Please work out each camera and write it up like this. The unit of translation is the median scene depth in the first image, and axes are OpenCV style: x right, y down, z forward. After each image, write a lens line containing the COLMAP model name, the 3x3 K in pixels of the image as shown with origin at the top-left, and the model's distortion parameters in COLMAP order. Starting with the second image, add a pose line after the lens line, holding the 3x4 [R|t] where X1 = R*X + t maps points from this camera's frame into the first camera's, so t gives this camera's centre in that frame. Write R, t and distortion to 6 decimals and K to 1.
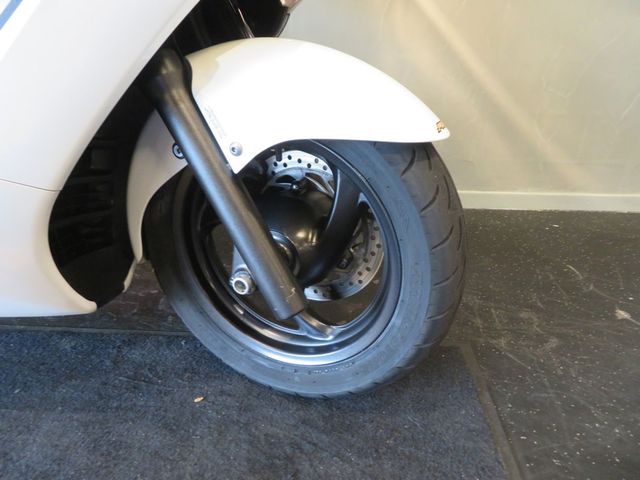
lens RADIAL K [[453.5, 0, 320.0], [0, 453.5, 240.0], [0, 0, 1]] dist [-0.002971, -0.001402]
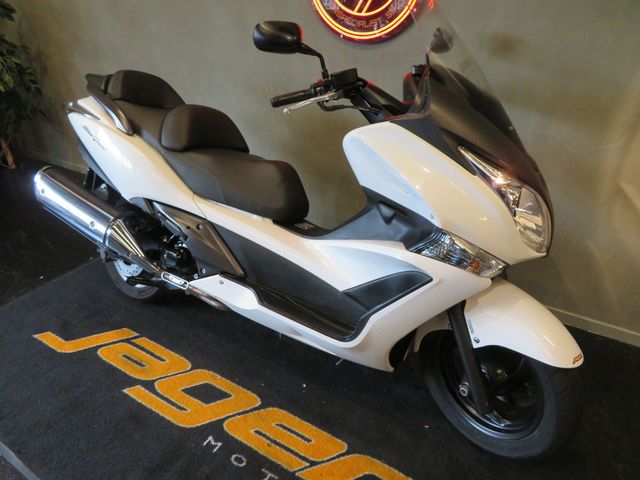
lens RADIAL K [[462.0, 0, 320.0], [0, 462.0, 240.0], [0, 0, 1]] dist [-0.000596, 0.003011]
pose [[0.872637, 0.225714, -0.433079, 0.020375], [-0.220334, 0.973366, 0.063338, -0.523241], [0.435841, 0.040151, 0.899128, -1.180873]]
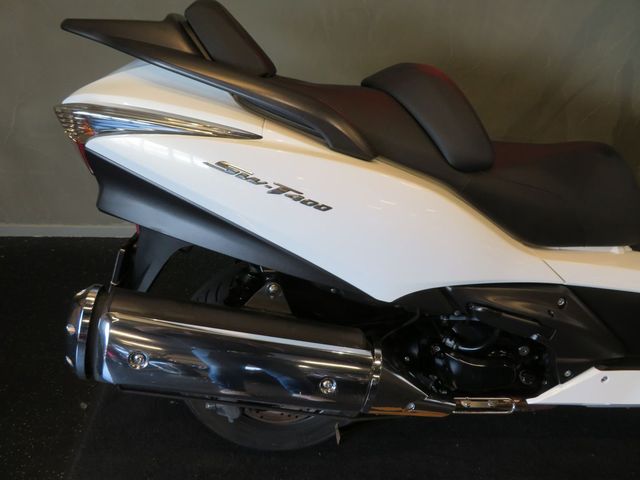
lens RADIAL K [[462.0, 0, 320.0], [0, 462.0, 240.0], [0, 0, 1]] dist [-0.000596, 0.003011]
pose [[0.995977, -0.036105, 0.082017, -2.298371], [0.022543, 0.986757, 0.160630, -0.681215], [-0.086731, -0.158135, 0.983601, -0.452254]]
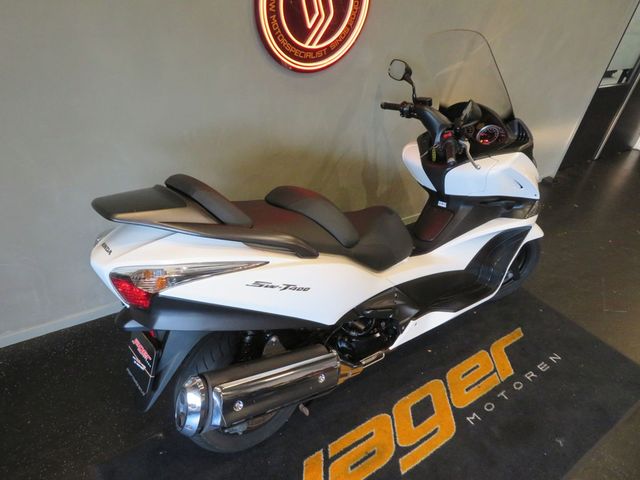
lens RADIAL K [[452.1, 0, 320.0], [0, 452.1, 240.0], [0, 0, 1]] dist [-0.006395, -0.001699]
pose [[0.767534, -0.268120, 0.582240, -3.193765], [0.167082, 0.960601, 0.222100, -1.188263], [-0.618850, -0.073188, 0.782092, -0.935068]]
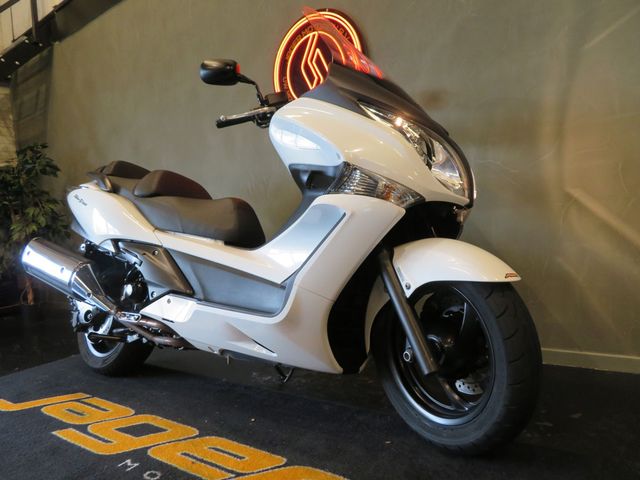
lens RADIAL K [[461.3, 0, 320.0], [0, 461.3, 240.0], [0, 0, 1]] dist [-0.005736, -0.001409]
pose [[0.832142, -0.050368, -0.552271, 0.529374], [-0.180117, 0.917330, -0.355055, 0.346686], [0.524498, 0.394929, 0.754277, -0.737277]]
